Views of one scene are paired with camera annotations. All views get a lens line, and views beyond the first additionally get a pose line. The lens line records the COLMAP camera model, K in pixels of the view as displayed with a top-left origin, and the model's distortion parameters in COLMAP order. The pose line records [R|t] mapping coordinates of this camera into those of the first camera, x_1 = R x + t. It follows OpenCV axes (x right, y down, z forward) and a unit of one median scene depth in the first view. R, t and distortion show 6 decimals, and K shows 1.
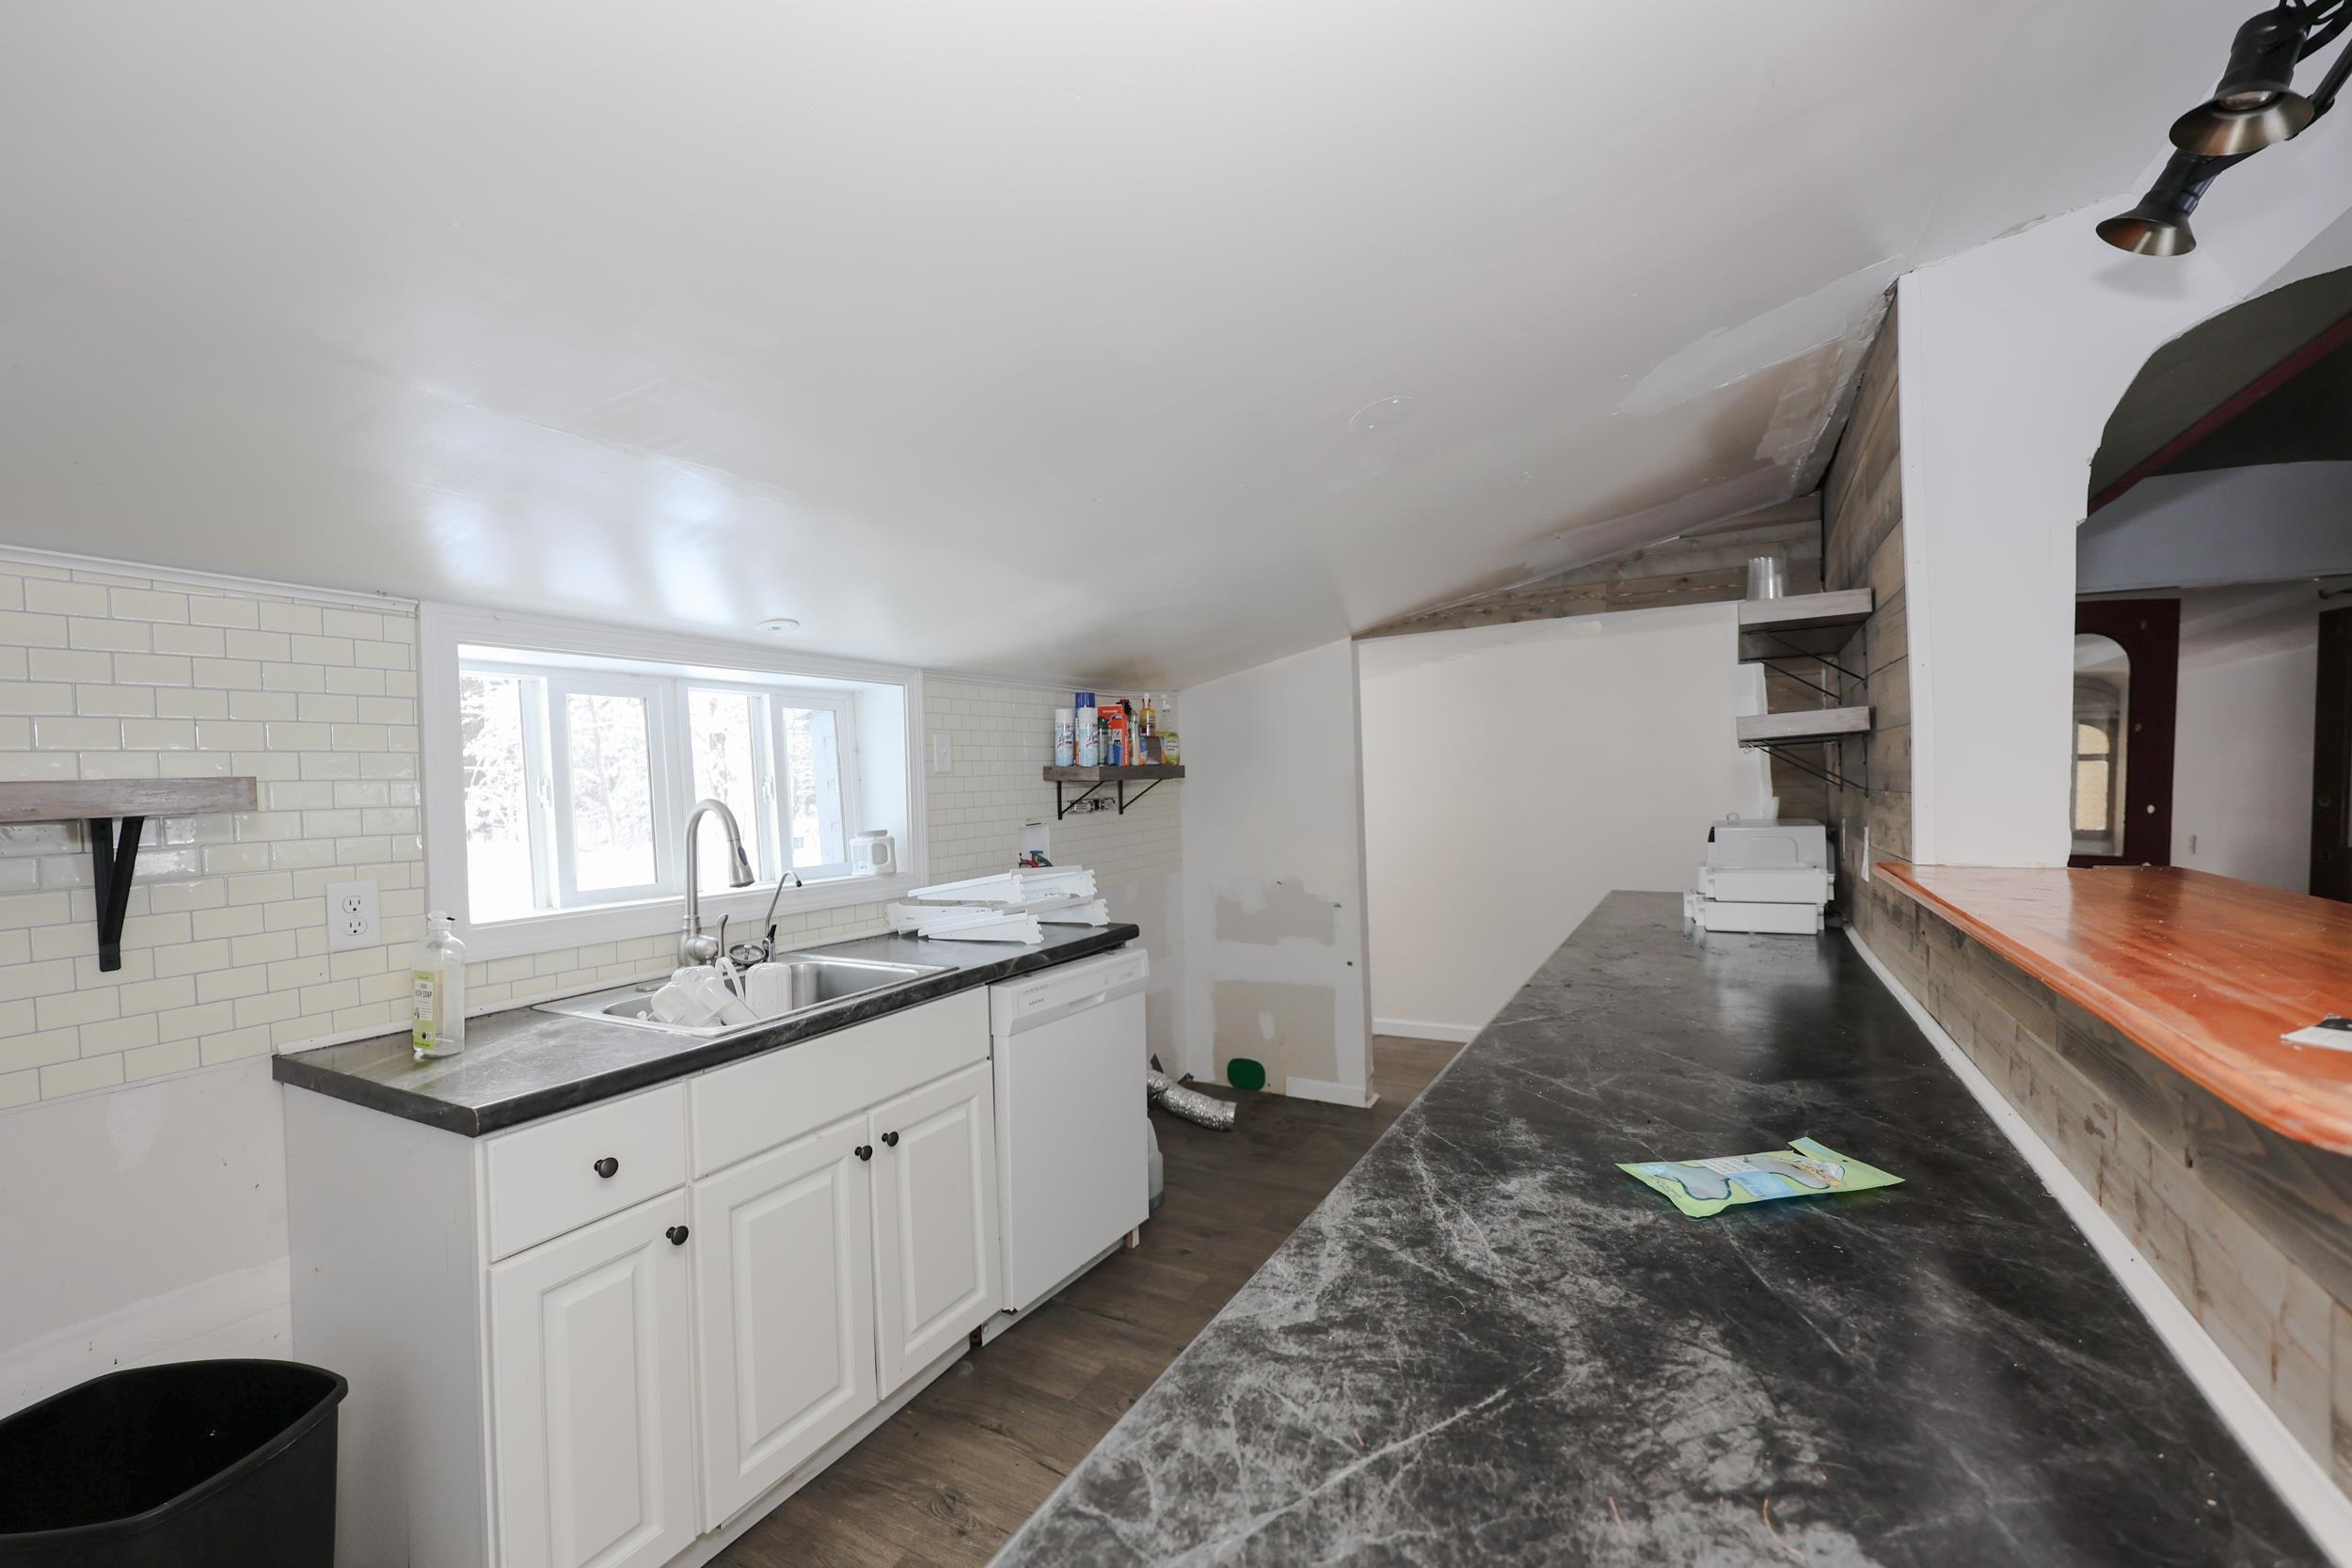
lens RADIAL K [[979.0, 0, 1177.7], [0, 979.0, 777.9], [0, 0, 1]] dist [-0.001831, -0.000037]
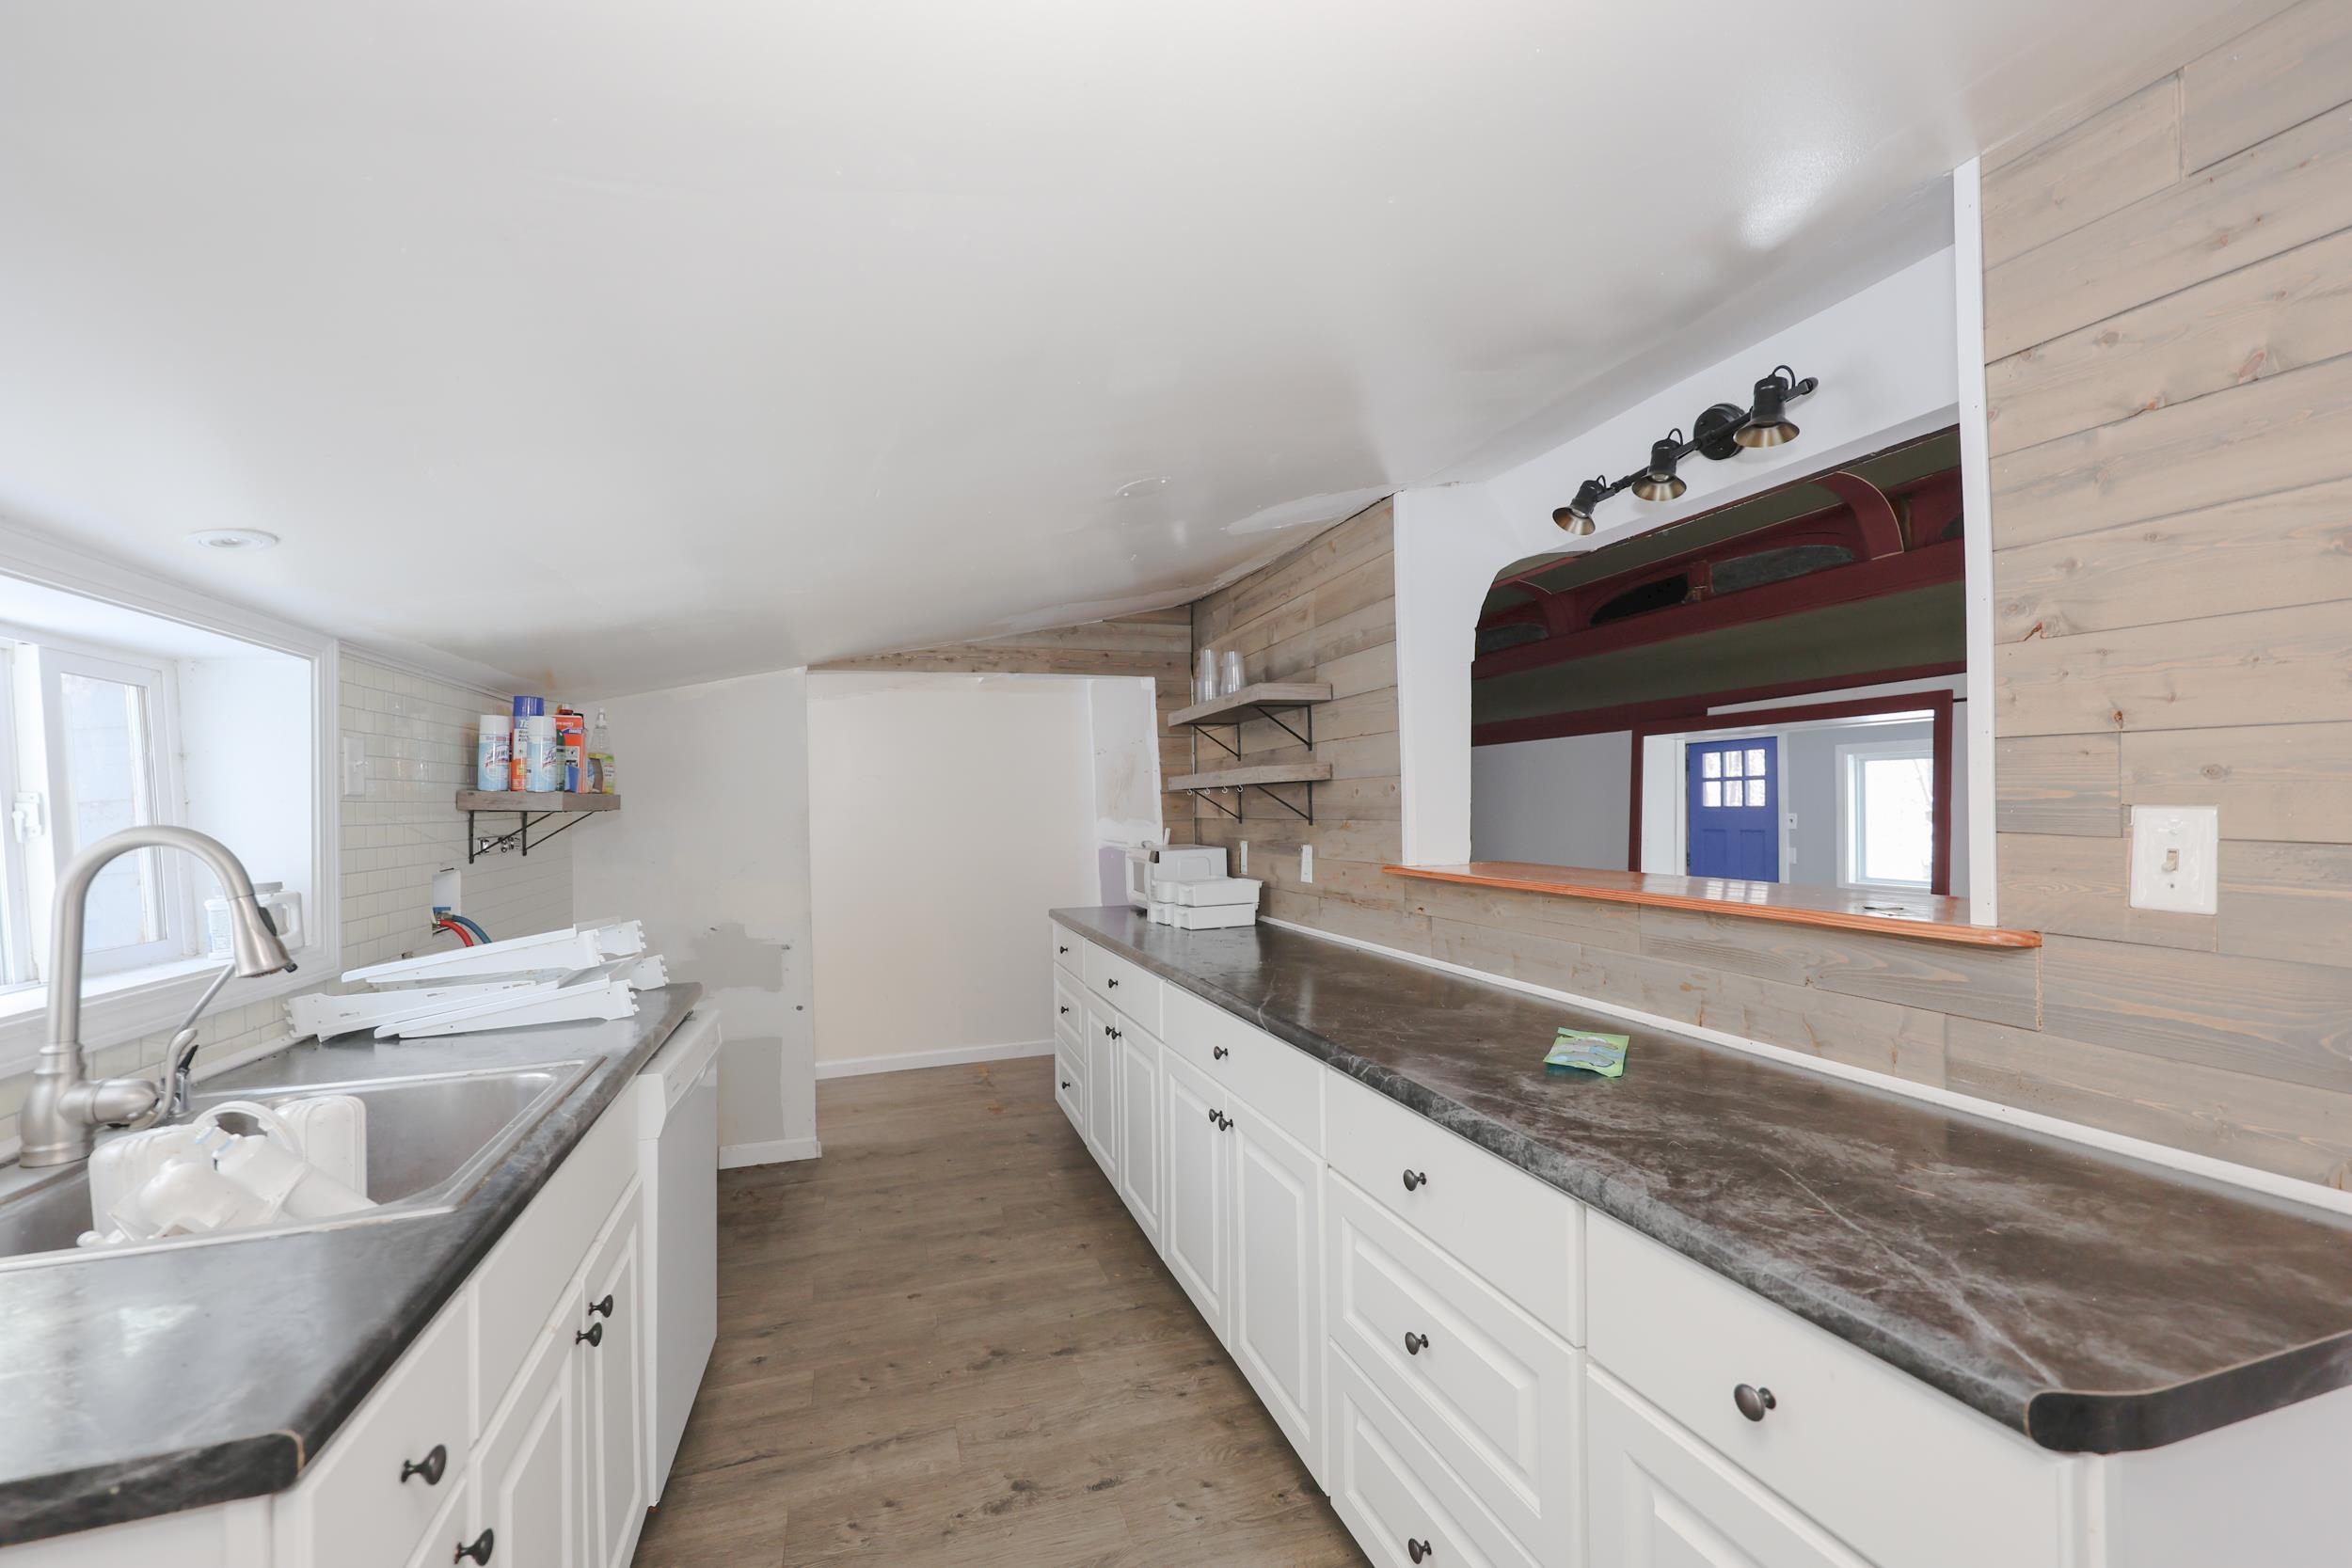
lens RADIAL K [[942.2, 0, 1166.8], [0, 942.2, 774.7], [0, 0, 1]] dist [-0.000095, -0.000237]
pose [[0.679459, 0.039537, 0.732648, -0.648599], [-0.003576, 0.998714, -0.050579, 0.022322], [-0.733705, 0.031746, 0.678726, 0.279883]]
